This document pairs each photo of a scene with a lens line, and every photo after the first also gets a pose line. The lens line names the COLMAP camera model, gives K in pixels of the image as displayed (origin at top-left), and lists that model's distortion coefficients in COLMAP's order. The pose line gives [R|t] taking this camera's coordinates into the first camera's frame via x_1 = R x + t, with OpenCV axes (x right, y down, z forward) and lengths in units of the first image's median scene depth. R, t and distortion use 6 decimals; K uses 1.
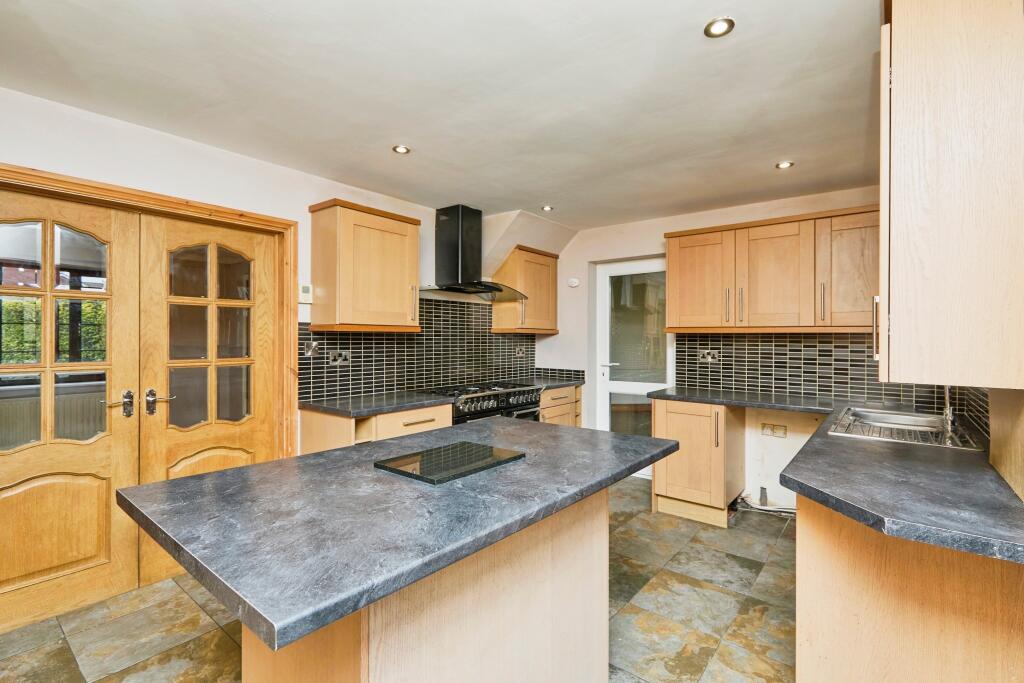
lens RADIAL K [[471.8, 0, 512.4], [0, 471.8, 344.1], [0, 0, 1]] dist [-0.001002, 0.000384]
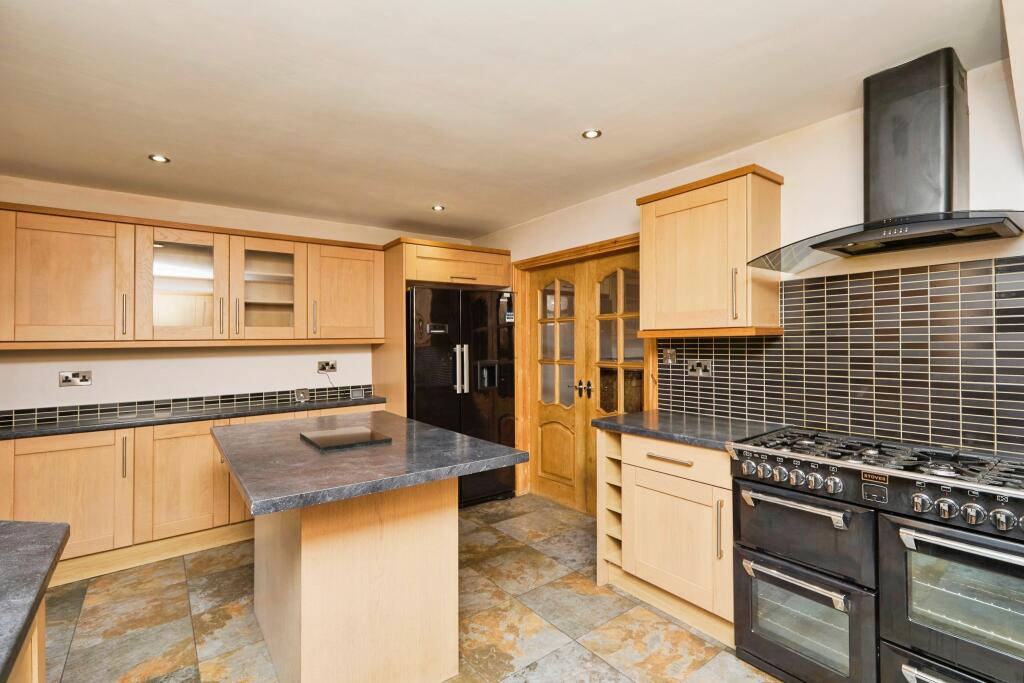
lens RADIAL K [[471.8, 0, 512.4], [0, 471.8, 339.9], [0, 0, 1]] dist [-0.001002, 0.000384]
pose [[-0.238631, -0.000694, -0.971110, 0.553113], [0.005326, 0.999984, -0.002024, -0.021908], [0.971096, -0.005655, -0.238623, 0.893342]]
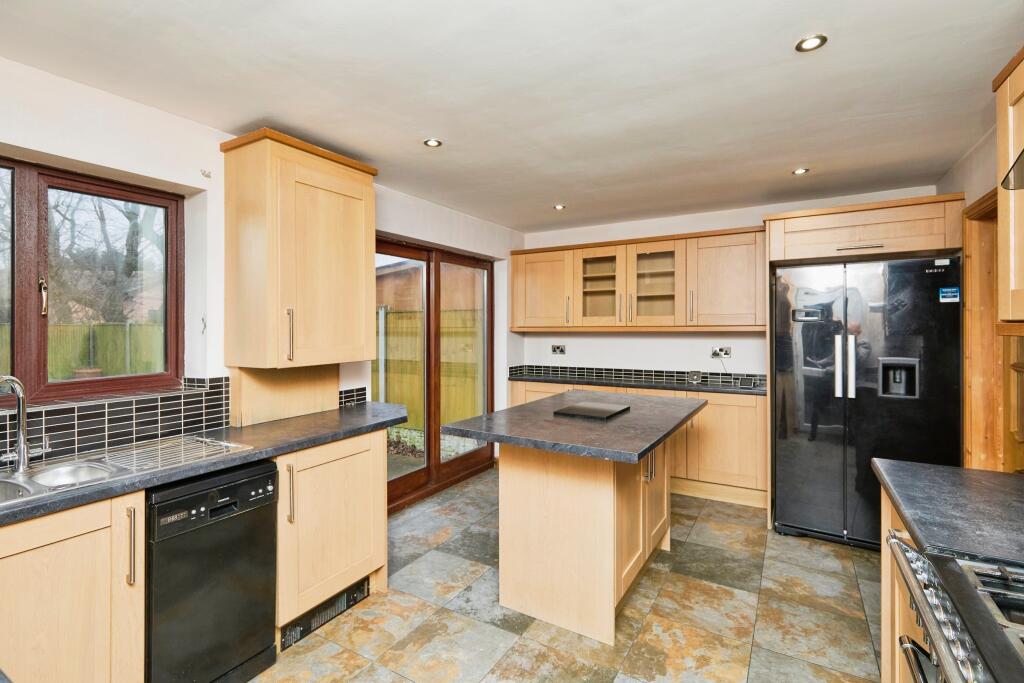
lens RADIAL K [[471.8, 0, 517.3], [0, 471.8, 320.5], [0, 0, 1]] dist [-0.001002, 0.000384]
pose [[-0.989097, -0.002829, -0.147236, 0.207698], [-0.001825, 0.999974, -0.006955, -0.033526], [0.147251, -0.006610, -0.989077, 1.296440]]
